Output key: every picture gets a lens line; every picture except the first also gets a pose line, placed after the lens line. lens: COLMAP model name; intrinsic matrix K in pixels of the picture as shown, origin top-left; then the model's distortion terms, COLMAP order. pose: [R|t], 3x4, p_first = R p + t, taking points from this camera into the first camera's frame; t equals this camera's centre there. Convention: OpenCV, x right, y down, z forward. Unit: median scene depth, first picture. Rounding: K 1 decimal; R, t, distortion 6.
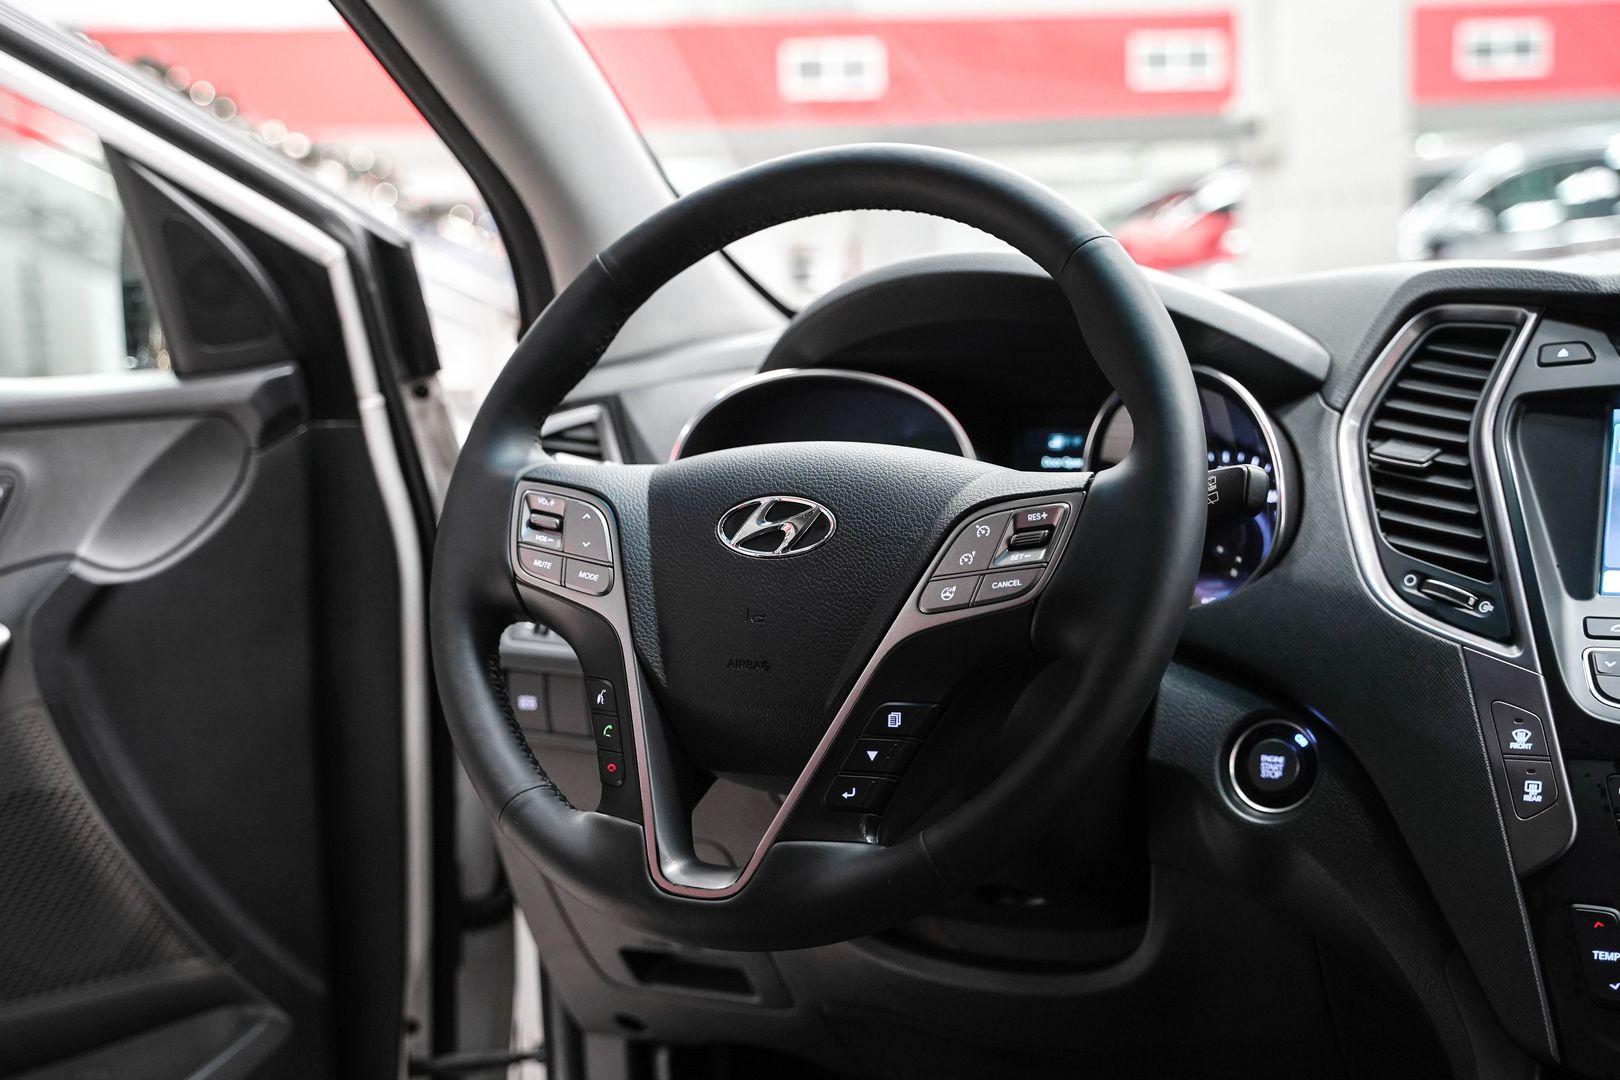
lens RADIAL K [[2099.7, 0, 757.5], [0, 2099.7, 541.1], [0, 0, 1]] dist [0.033540, 0.043470]
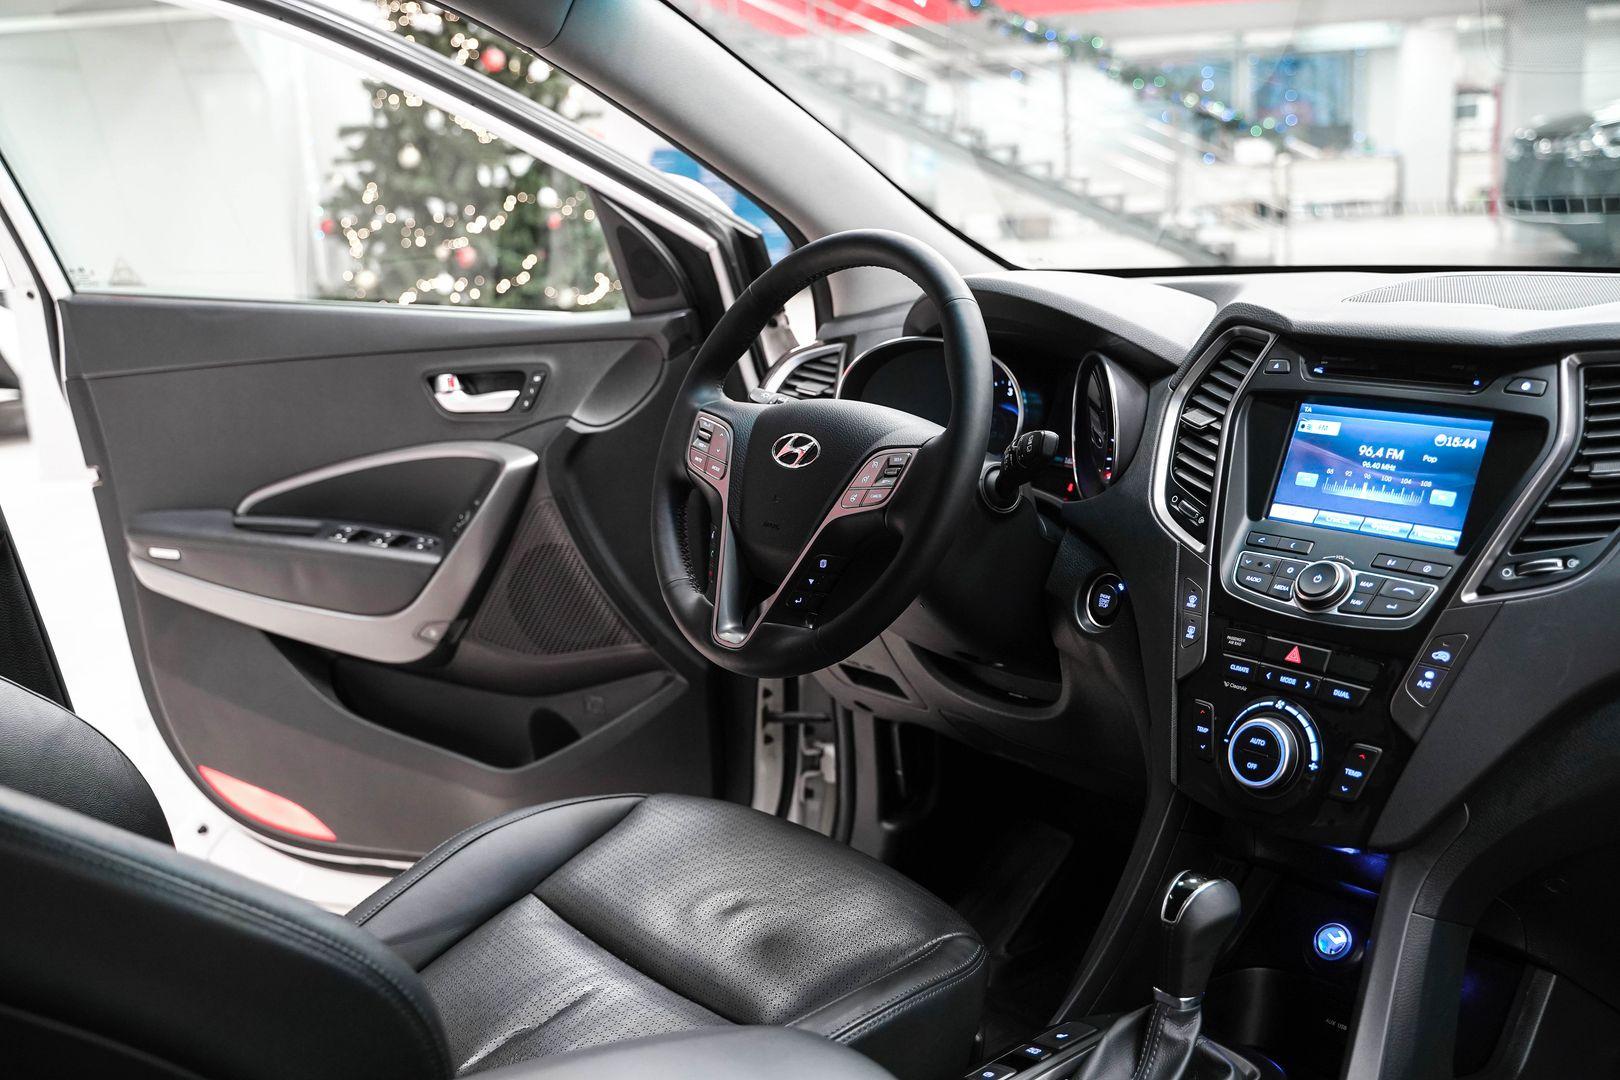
lens RADIAL K [[1642.7, 0, 798.8], [0, 1642.7, 542.1], [0, 0, 1]] dist [-0.053277, 0.100002]
pose [[0.926703, 0.077611, -0.367692, 0.502573], [-0.026093, 0.989369, 0.143067, -0.122772], [0.374887, -0.122987, 0.918877, -0.299809]]
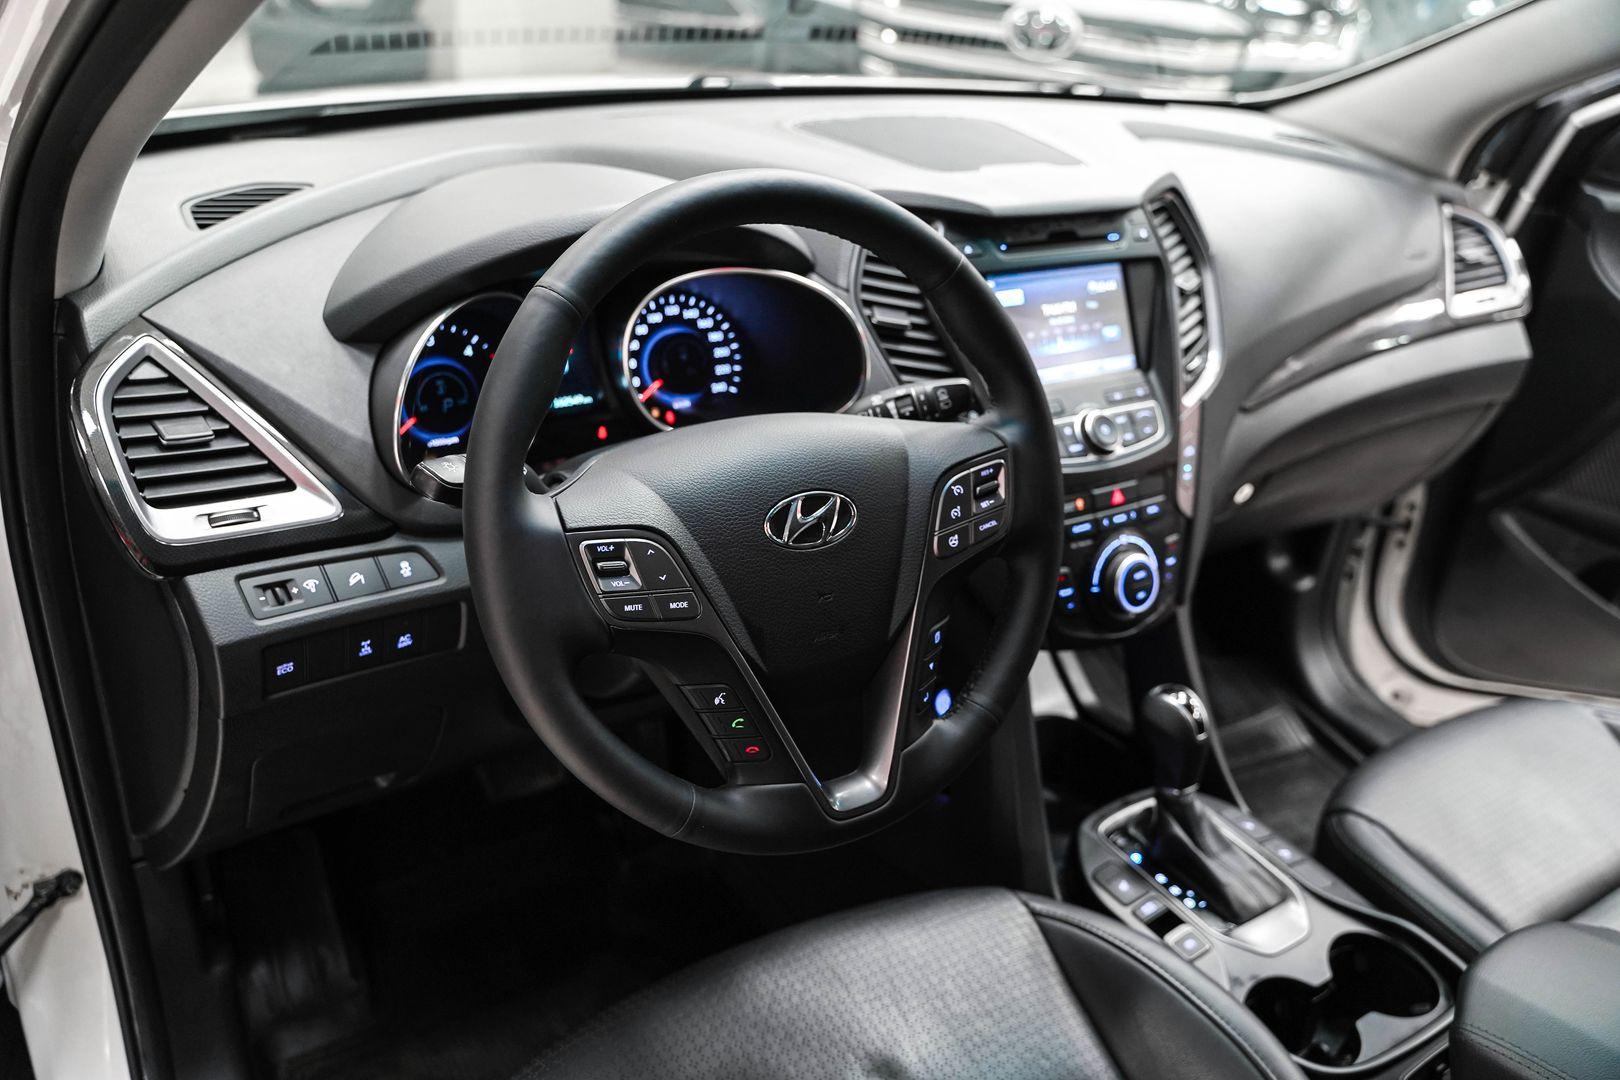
lens RADIAL K [[1318.3, 0, 810.0], [0, 1318.3, 540.0], [0, 0, 1]] dist [-0.122819, 0.097267]
pose [[0.462850, -0.349916, 0.814450, -0.582396], [-0.006148, 0.917502, 0.397684, -0.282373], [-0.886415, -0.189075, 0.422514, 0.619094]]
